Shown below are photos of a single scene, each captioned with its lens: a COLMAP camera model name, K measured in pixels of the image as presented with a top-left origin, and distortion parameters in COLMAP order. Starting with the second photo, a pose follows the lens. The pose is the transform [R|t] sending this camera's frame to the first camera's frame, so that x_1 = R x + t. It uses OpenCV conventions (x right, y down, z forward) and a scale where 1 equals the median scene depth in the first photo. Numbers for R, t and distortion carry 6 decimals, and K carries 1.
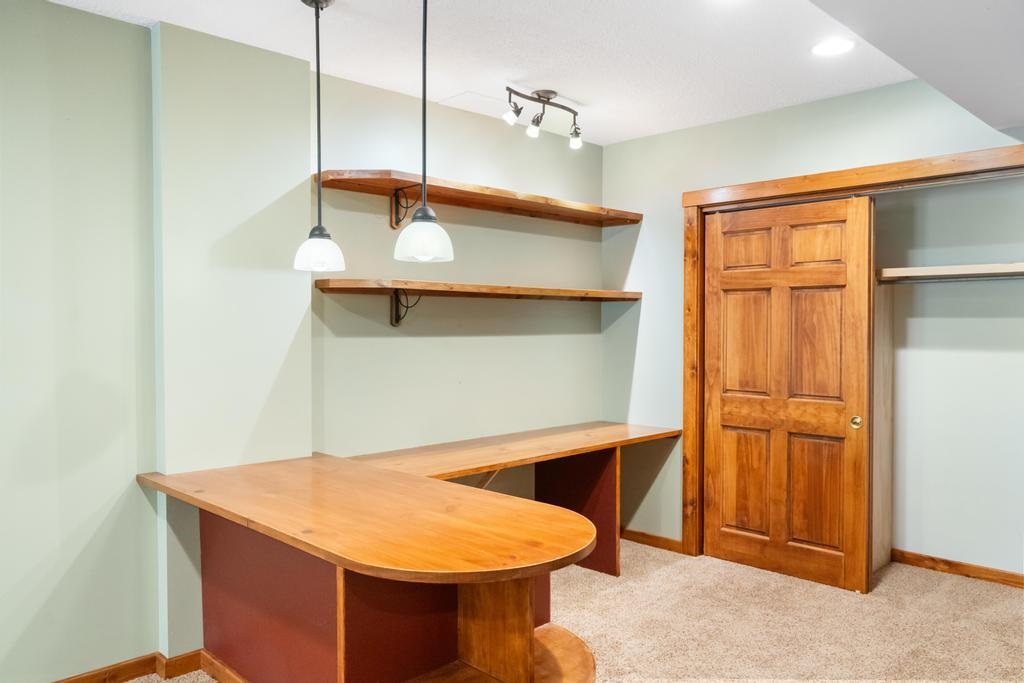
lens RADIAL K [[759.0, 0, 511.5], [0, 759.0, 341.5], [0, 0, 1]] dist [0.006299, -0.003820]
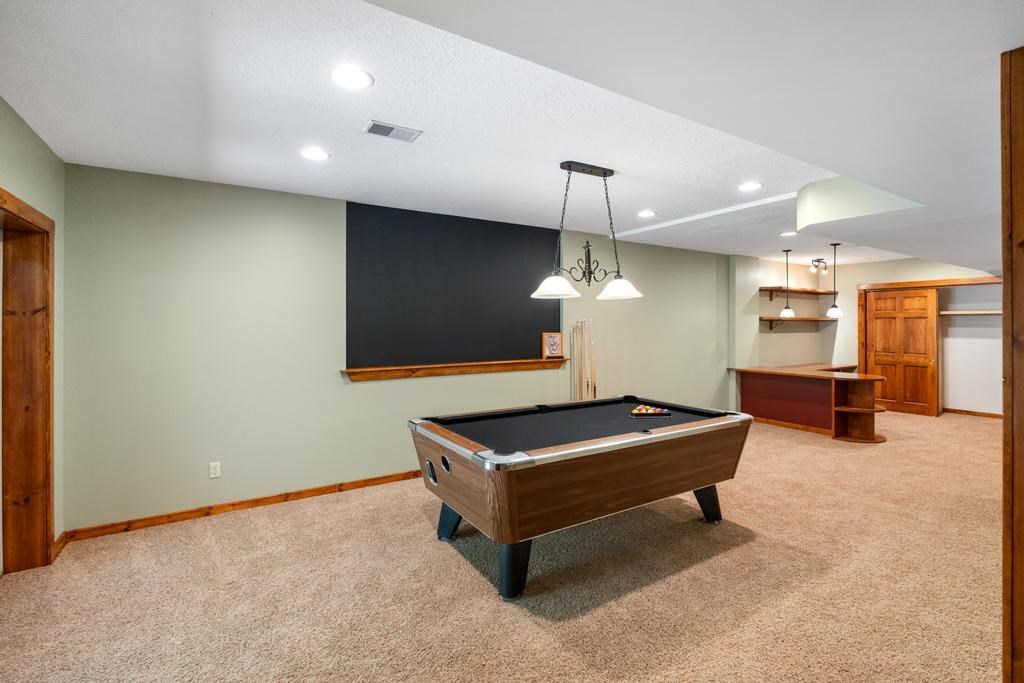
lens RADIAL K [[460.2, 0, 514.8], [0, 460.2, 323.4], [0, 0, 1]] dist [-0.000043, 0.000411]
pose [[0.977763, -0.001750, -0.209705, -0.759692], [-0.004268, 0.999592, -0.028241, 0.010677], [0.209669, 0.028508, 0.977357, -1.111805]]
